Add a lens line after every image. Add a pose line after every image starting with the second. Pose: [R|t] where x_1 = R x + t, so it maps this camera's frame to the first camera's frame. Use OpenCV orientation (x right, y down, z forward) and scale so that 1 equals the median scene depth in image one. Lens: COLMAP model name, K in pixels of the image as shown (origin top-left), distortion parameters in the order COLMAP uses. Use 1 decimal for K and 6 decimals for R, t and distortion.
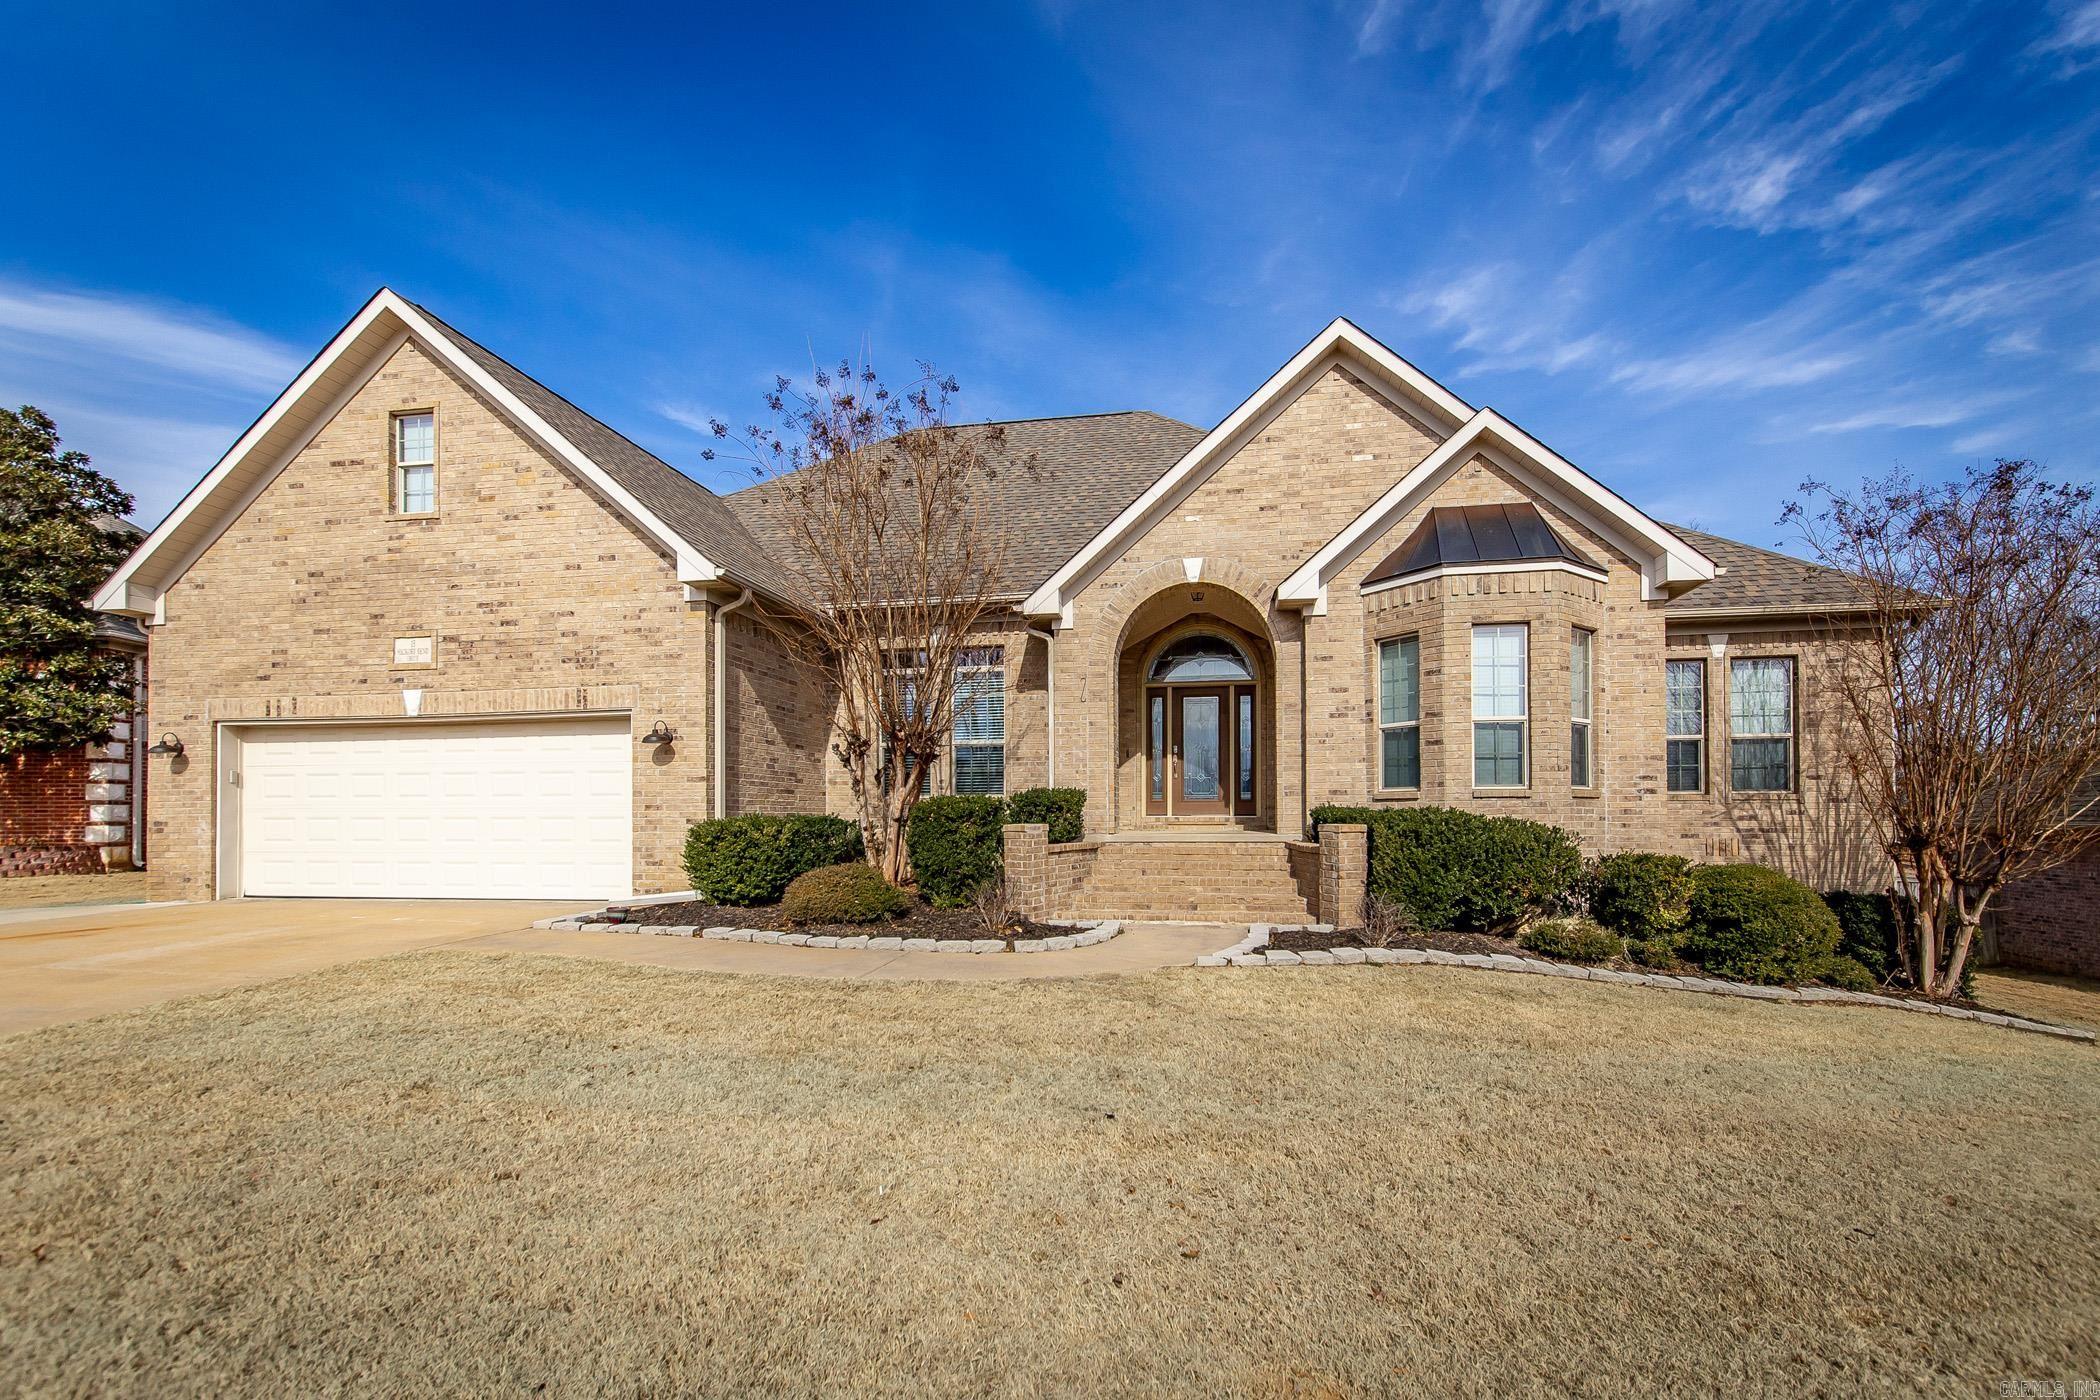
lens RADIAL K [[880.0, 0, 1044.8], [0, 880.0, 810.1], [0, 0, 1]] dist [0.000497, -0.001337]
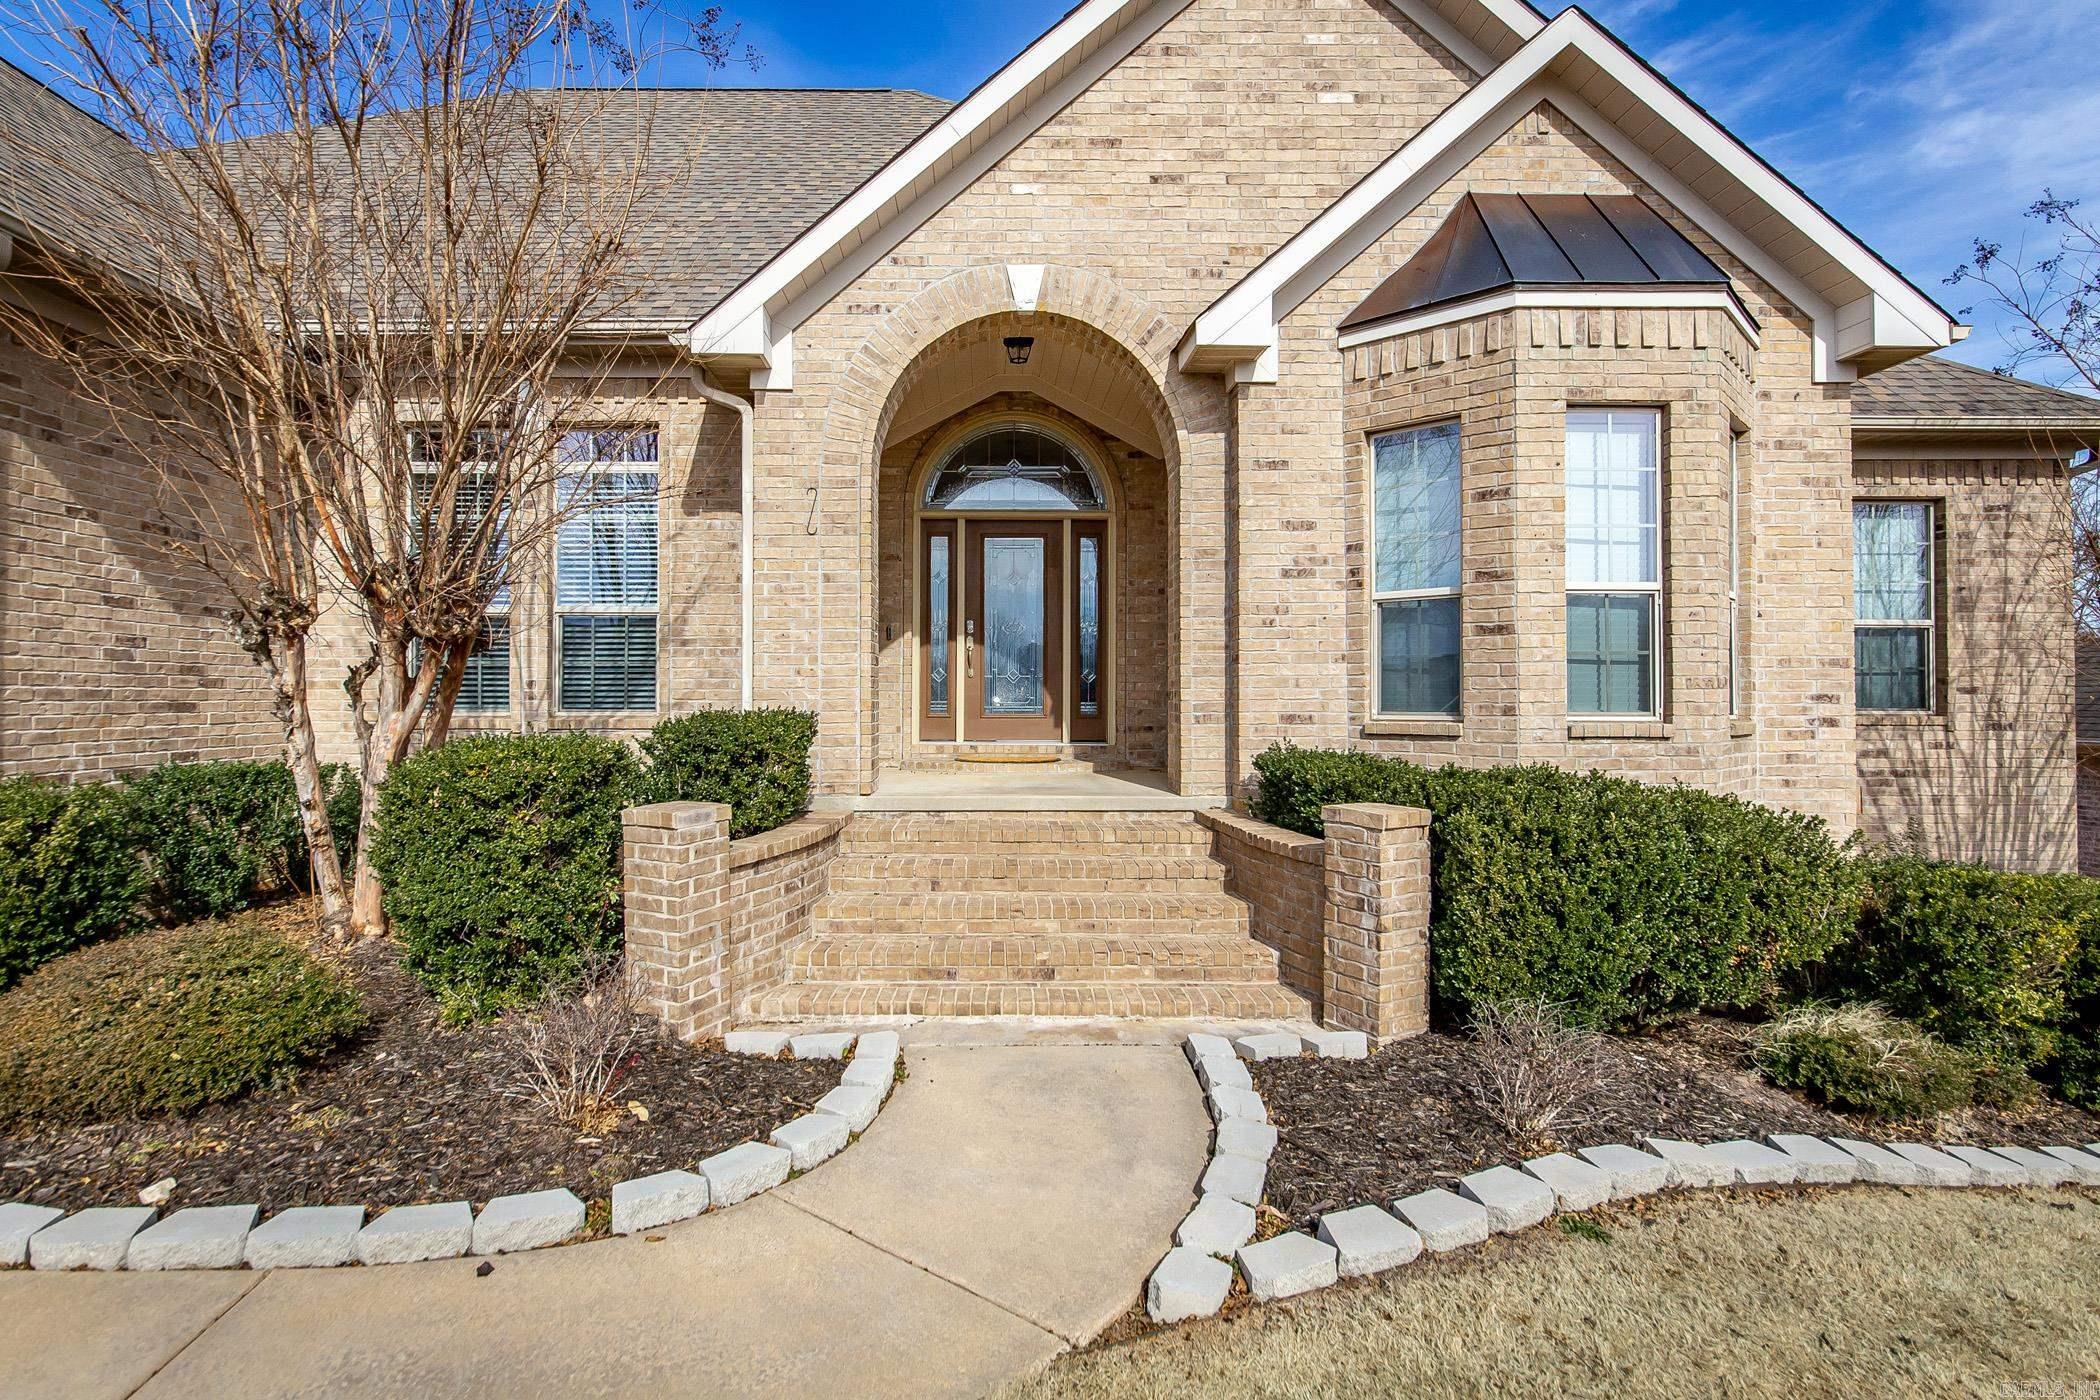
lens RADIAL K [[1093.7, 0, 952.0], [0, 1093.7, 682.3], [0, 0, 1]] dist [0.002010, -0.005372]
pose [[0.984505, 0.007850, 0.175179, 0.014895], [-0.006803, 0.999955, -0.006576, -0.037326], [-0.175222, 0.005282, 0.984515, 0.400160]]
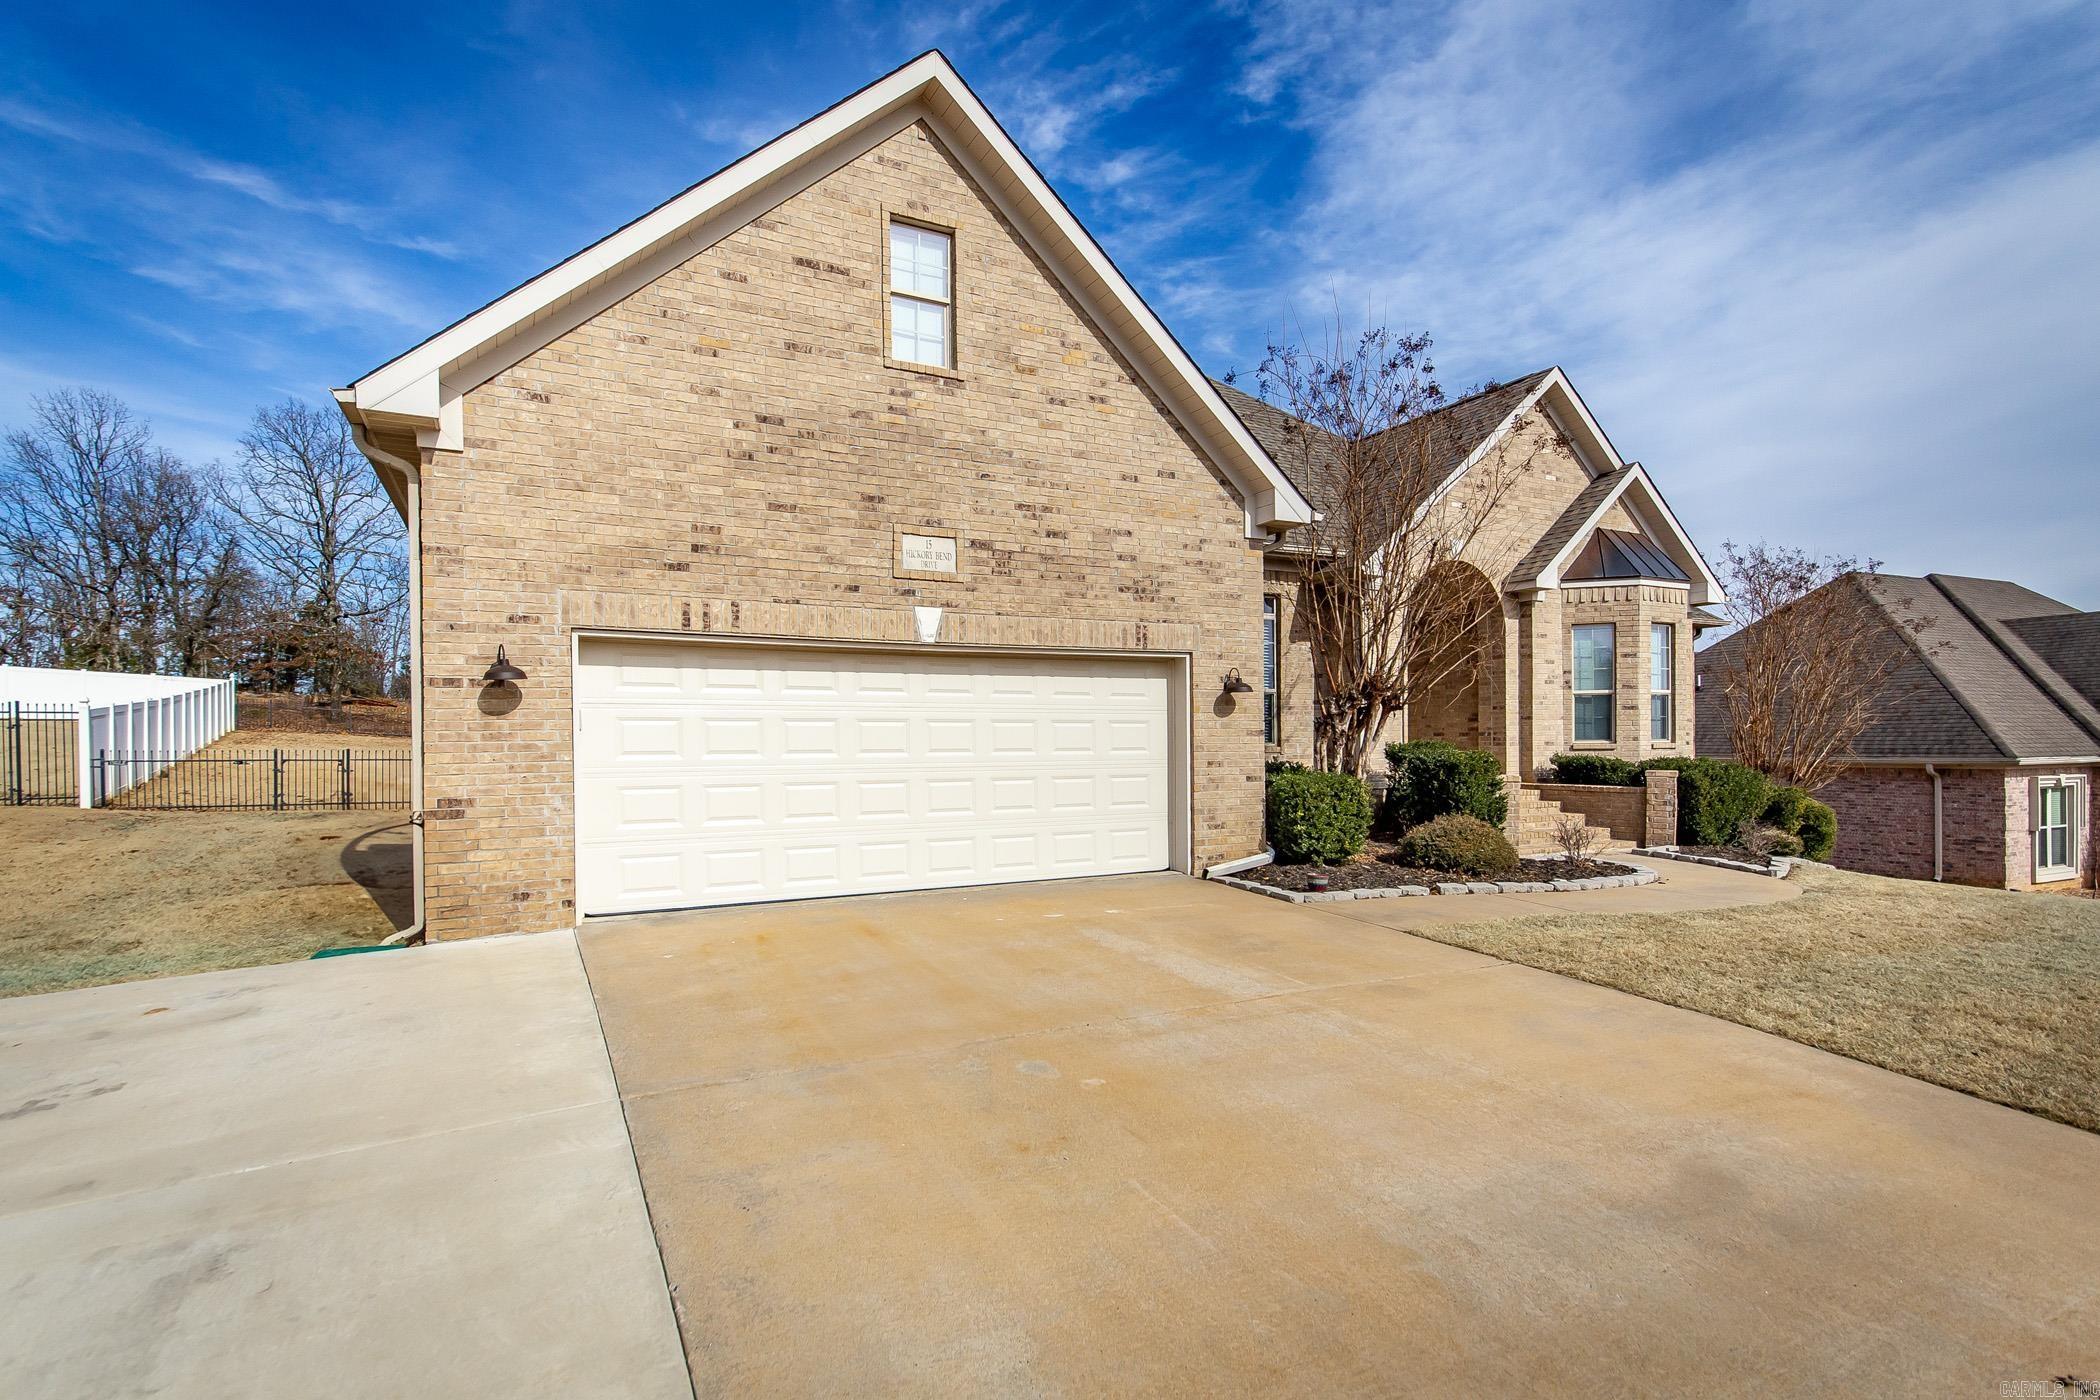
lens RADIAL K [[1012.8, 0, 1063.0], [0, 1012.8, 745.0], [0, 0, 1]] dist [0.006675, 0.000127]
pose [[0.804677, -0.003217, 0.593704, -1.118128], [-0.003025, 0.999950, 0.009517, -0.030032], [-0.593705, -0.009454, 0.804627, 0.250062]]
